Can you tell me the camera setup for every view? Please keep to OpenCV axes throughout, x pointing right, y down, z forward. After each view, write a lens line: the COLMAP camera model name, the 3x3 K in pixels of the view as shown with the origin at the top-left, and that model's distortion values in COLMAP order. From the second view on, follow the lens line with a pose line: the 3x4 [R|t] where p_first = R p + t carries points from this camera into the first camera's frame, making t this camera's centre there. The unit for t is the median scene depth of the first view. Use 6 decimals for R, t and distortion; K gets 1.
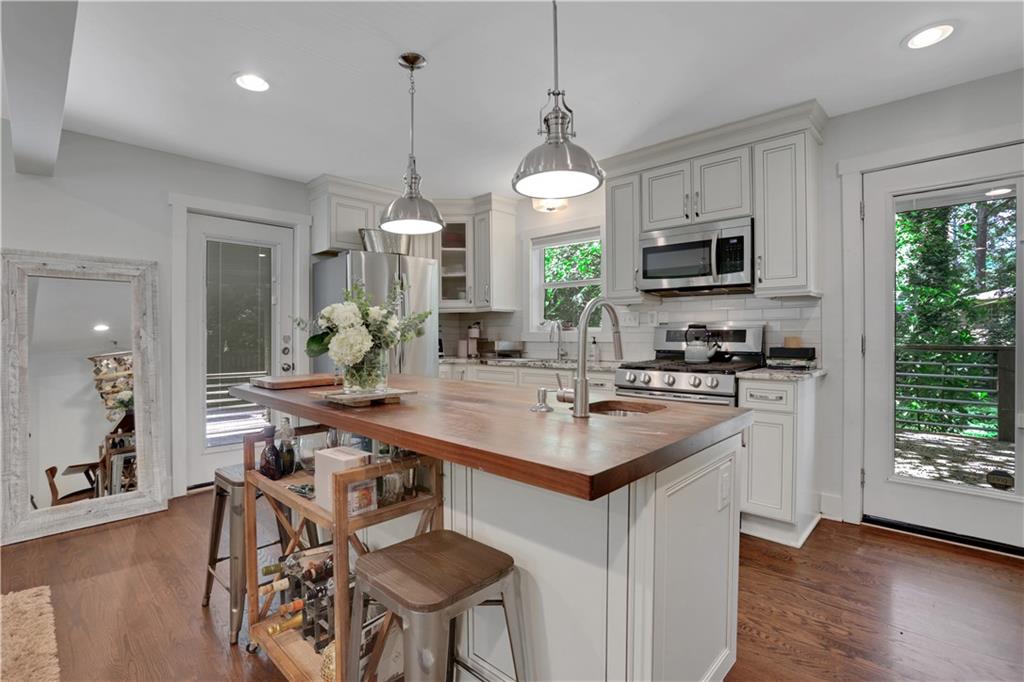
lens RADIAL K [[504.5, 0, 505.6], [0, 504.5, 326.6], [0, 0, 1]] dist [-0.024942, 0.000275]
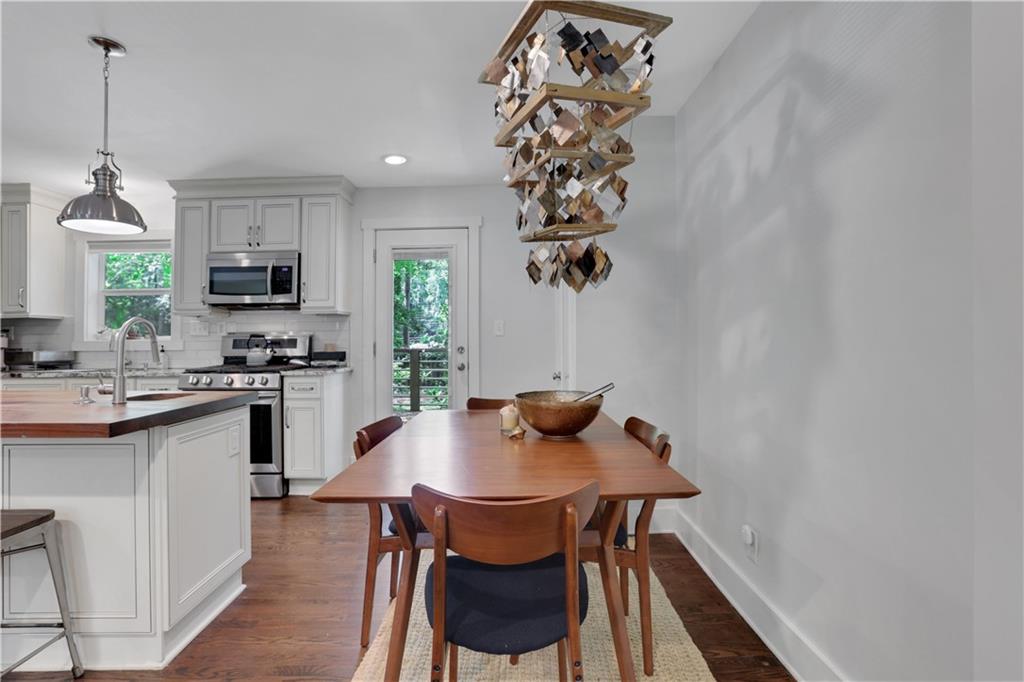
lens RADIAL K [[514.1, 0, 503.9], [0, 514.1, 327.9], [0, 0, 1]] dist [-0.021496, 0.011265]
pose [[0.745802, 0.008172, 0.666117, -0.000009], [-0.002244, 0.999950, -0.009756, -0.009107], [-0.666163, 0.005781, 0.745783, -0.336767]]
